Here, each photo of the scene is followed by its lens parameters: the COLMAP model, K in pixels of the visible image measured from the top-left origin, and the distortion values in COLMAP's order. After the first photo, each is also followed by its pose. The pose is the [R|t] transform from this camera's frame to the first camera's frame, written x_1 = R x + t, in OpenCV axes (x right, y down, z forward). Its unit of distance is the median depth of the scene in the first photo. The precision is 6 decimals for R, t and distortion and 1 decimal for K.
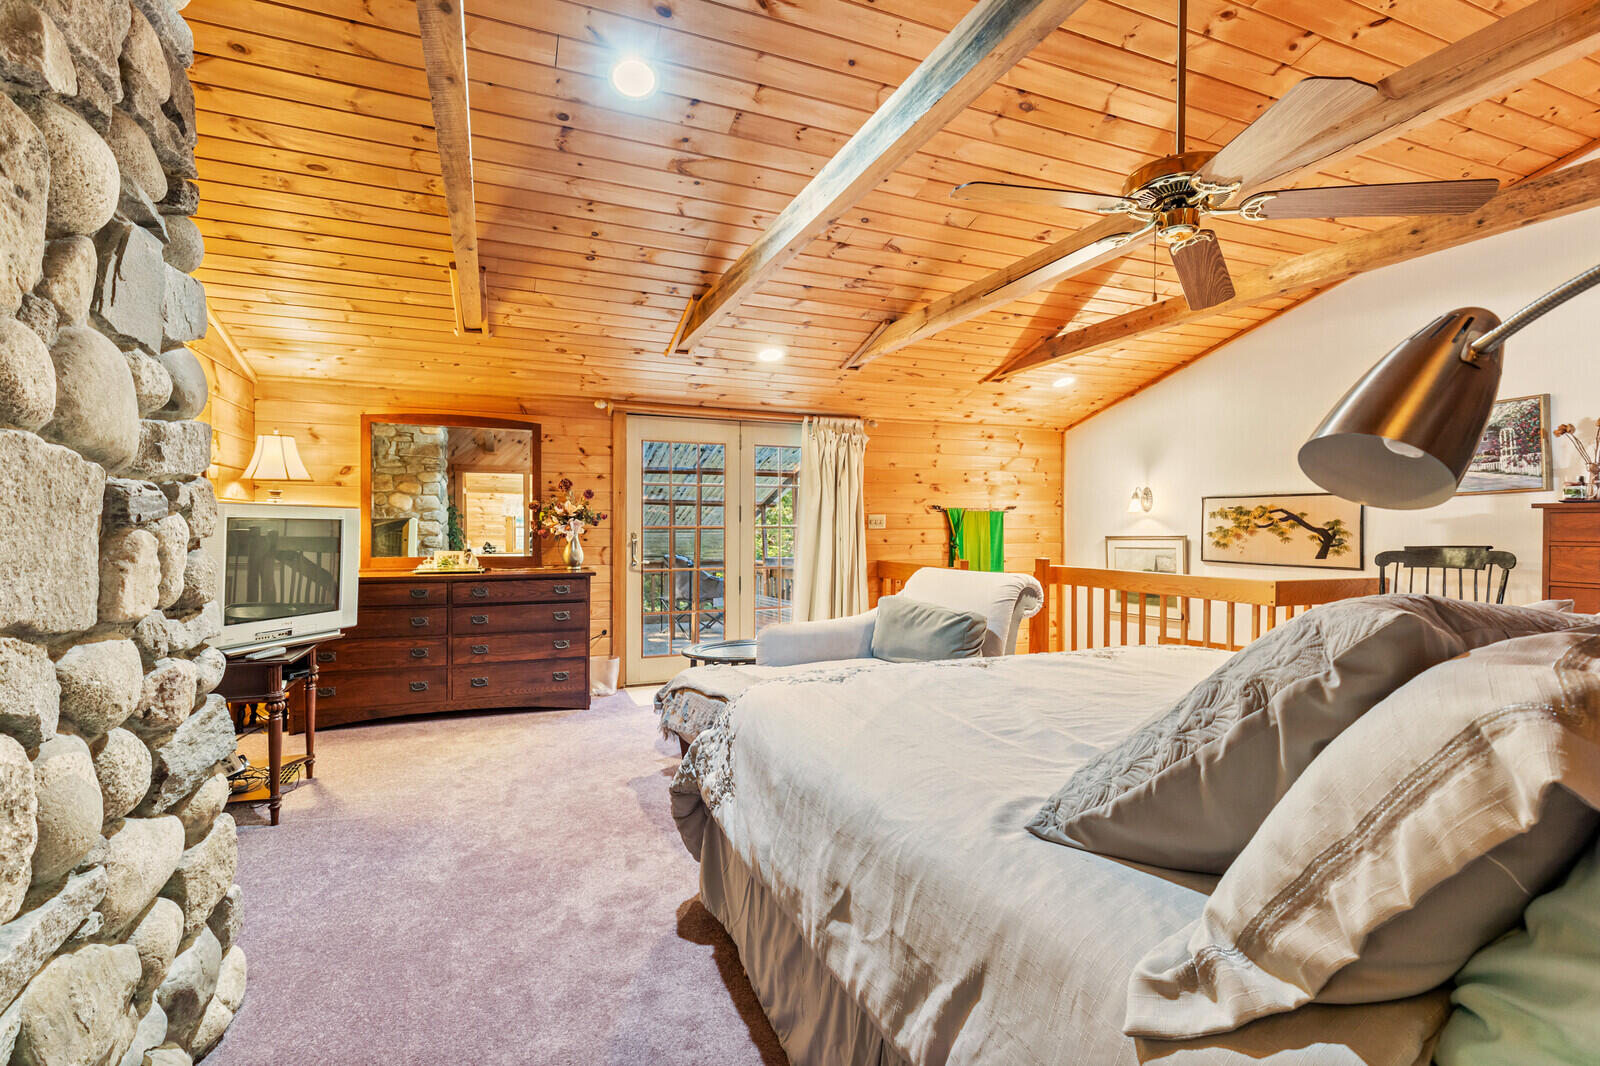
lens RADIAL K [[733.5, 0, 790.1], [0, 733.5, 533.9], [0, 0, 1]] dist [0.003094, -0.001622]
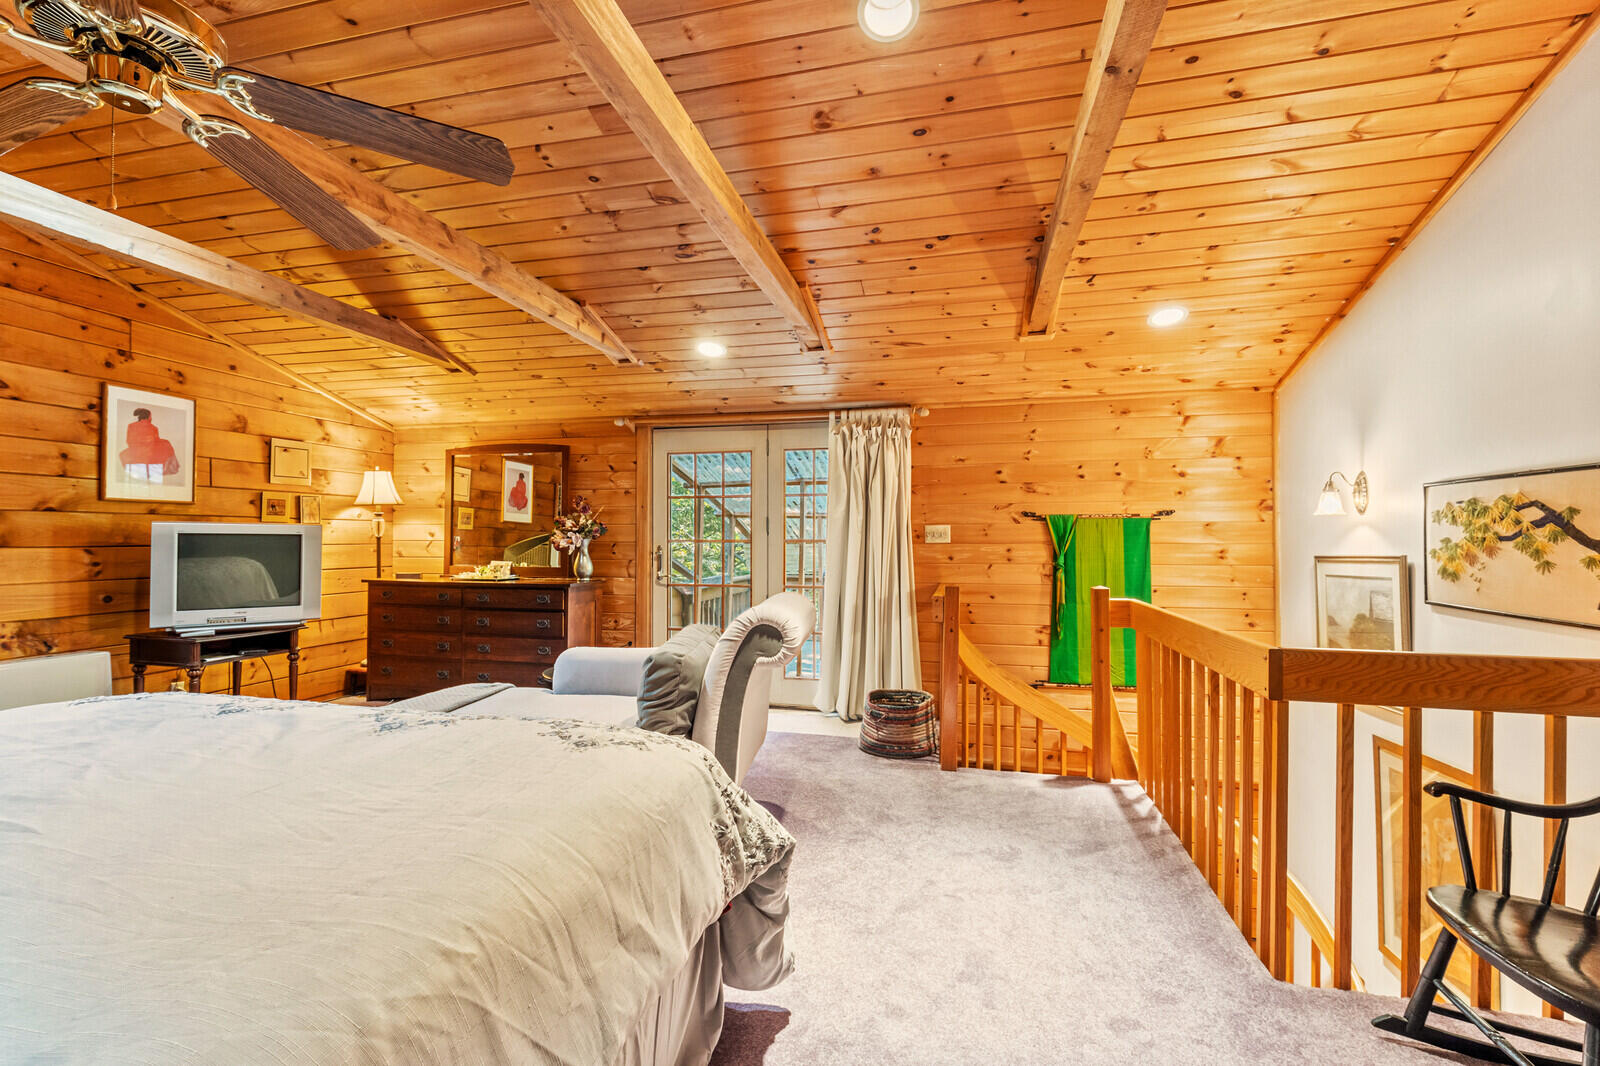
lens RADIAL K [[711.9, 0, 797.8], [0, 711.9, 533.5], [0, 0, 1]] dist [-0.000500, 0.000165]
pose [[0.807329, -0.006450, -0.590066, 0.510894], [-0.005407, 0.999817, -0.018327, -0.002376], [0.590077, 0.017986, 0.807147, 0.324099]]
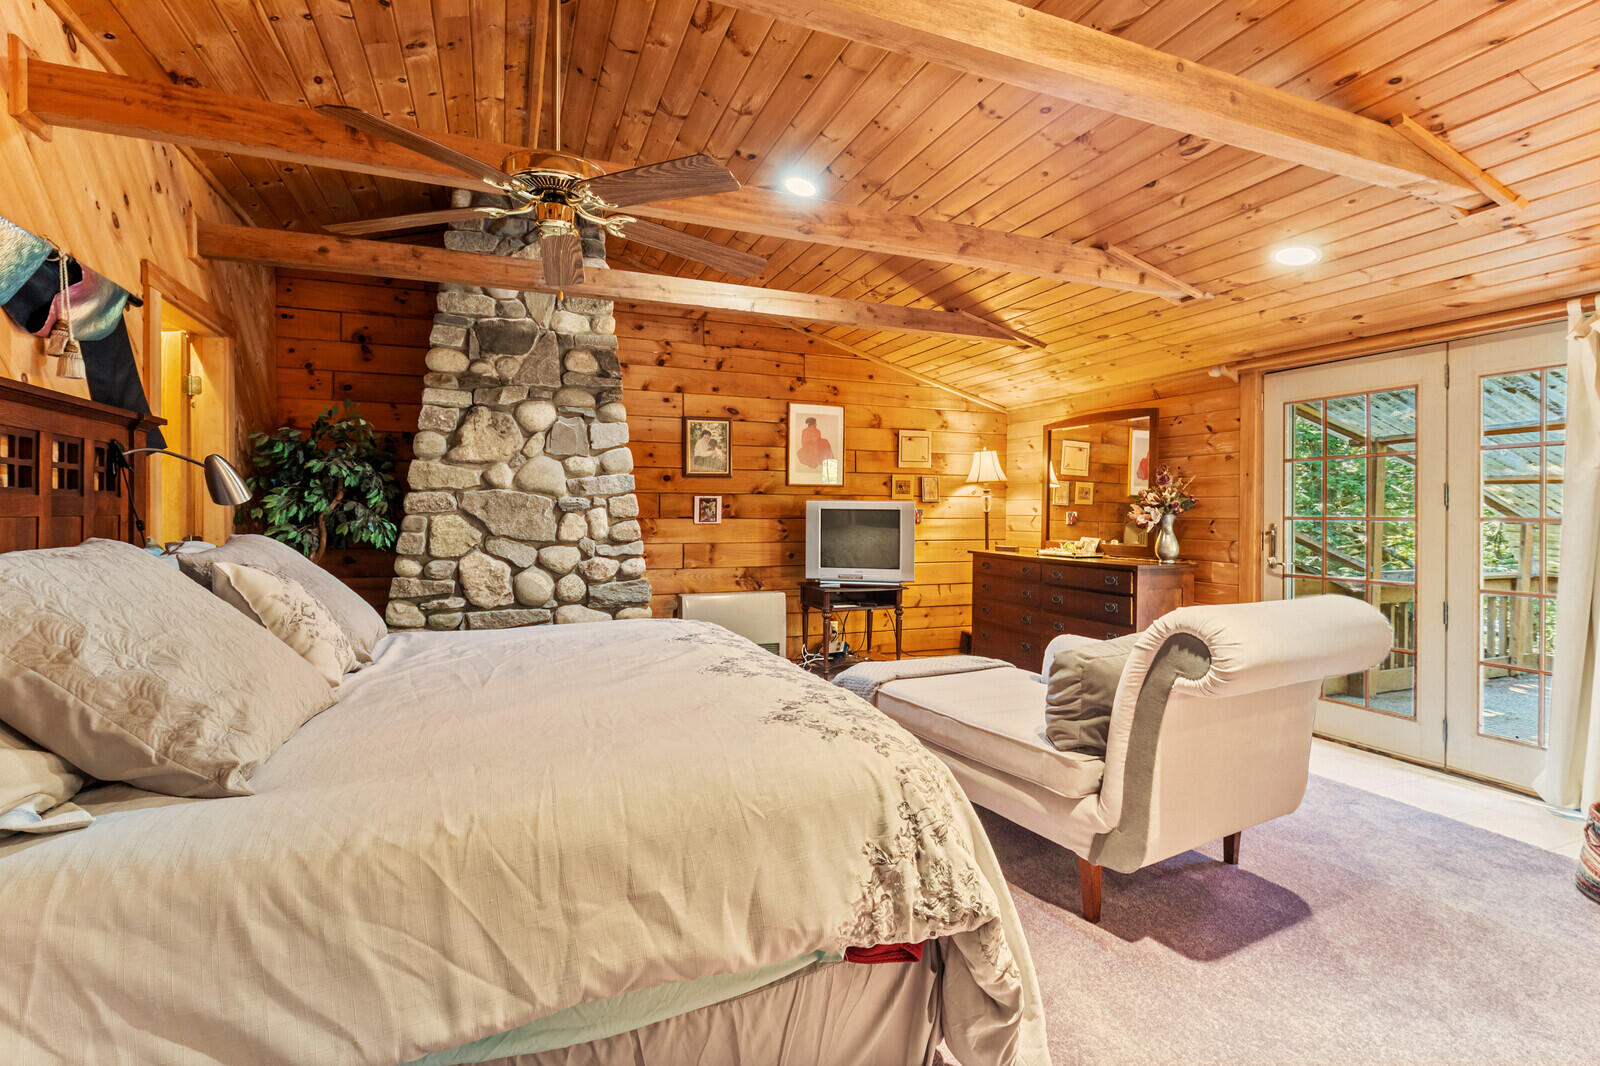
lens RADIAL K [[733.5, 0, 796.0], [0, 733.5, 513.9], [0, 0, 1]] dist [0.003094, -0.001622]
pose [[-0.005249, -0.000612, -0.999986, 0.564091], [-0.015841, 0.999874, -0.000529, -0.004641], [0.999861, 0.015838, -0.005258, 0.497259]]
